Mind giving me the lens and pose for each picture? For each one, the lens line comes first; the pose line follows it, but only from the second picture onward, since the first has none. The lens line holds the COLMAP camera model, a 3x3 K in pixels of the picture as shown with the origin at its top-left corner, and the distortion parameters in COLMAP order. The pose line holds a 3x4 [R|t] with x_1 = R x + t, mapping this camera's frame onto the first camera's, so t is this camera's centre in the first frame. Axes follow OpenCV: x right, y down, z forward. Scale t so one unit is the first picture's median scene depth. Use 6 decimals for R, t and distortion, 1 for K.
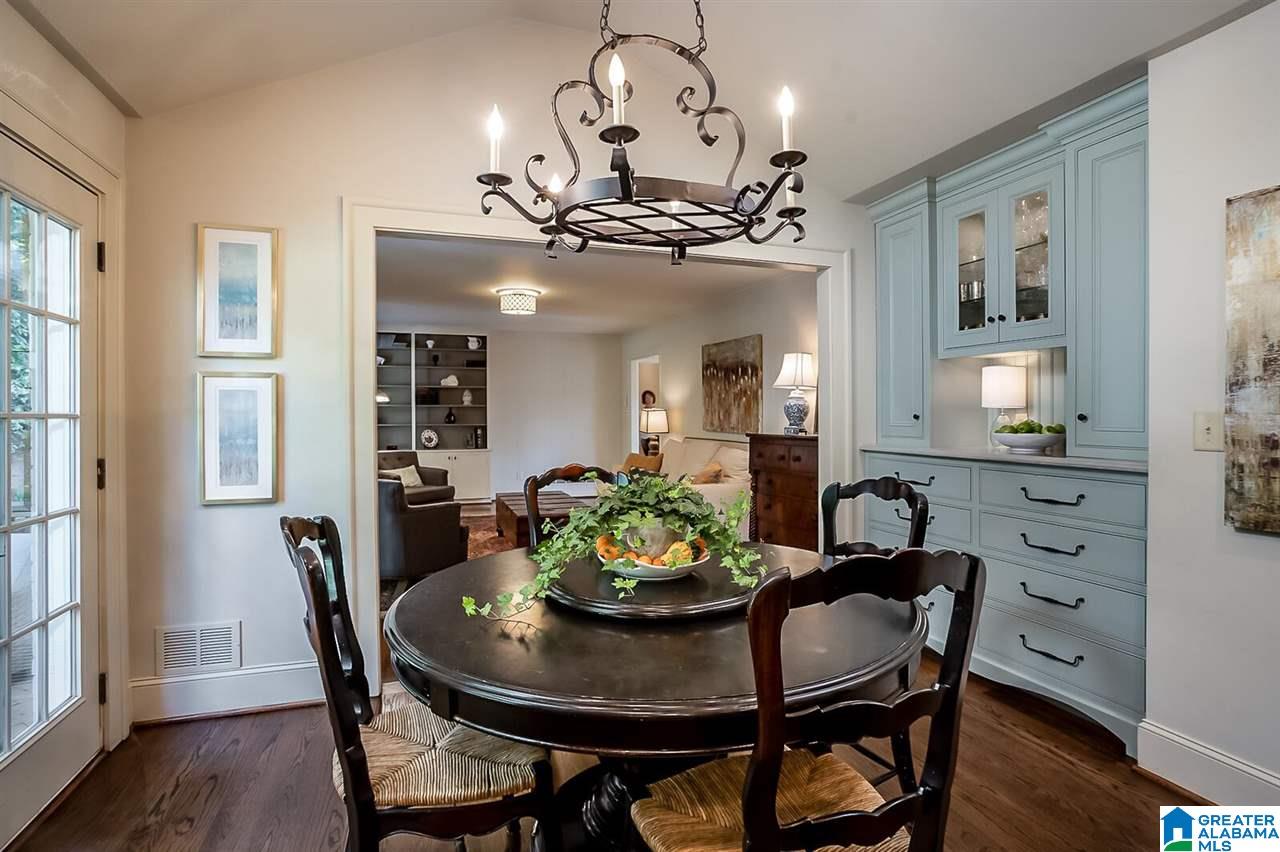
lens RADIAL K [[625.3, 0, 643.2], [0, 625.3, 403.7], [0, 0, 1]] dist [-0.079092, 0.038620]
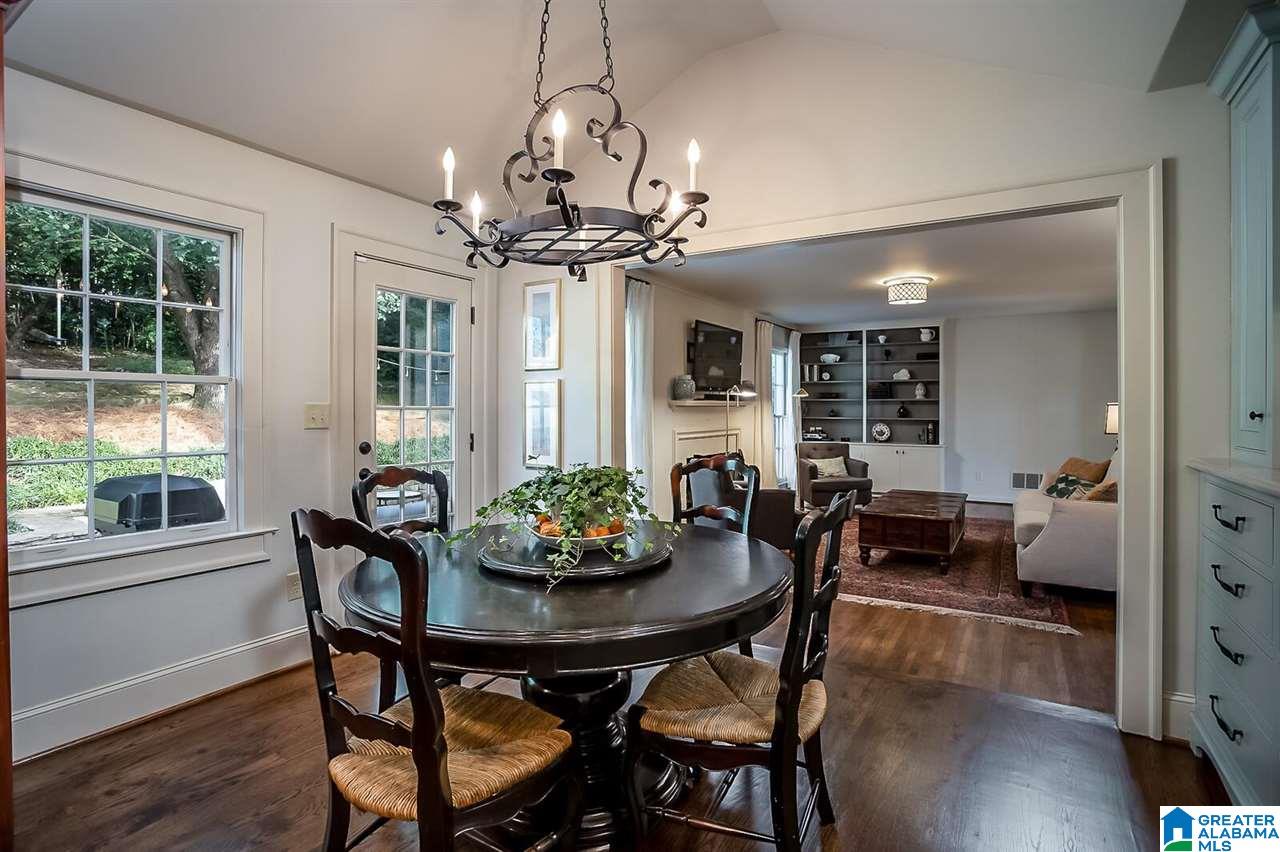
lens RADIAL K [[611.1, 0, 639.9], [0, 611.1, 405.1], [0, 0, 1]] dist [-0.074276, 0.000077]
pose [[0.632110, 0.000446, -0.774878, 0.176066], [0.008928, 0.999929, 0.007858, 0.000476], [0.774827, -0.011885, 0.632061, 0.065659]]
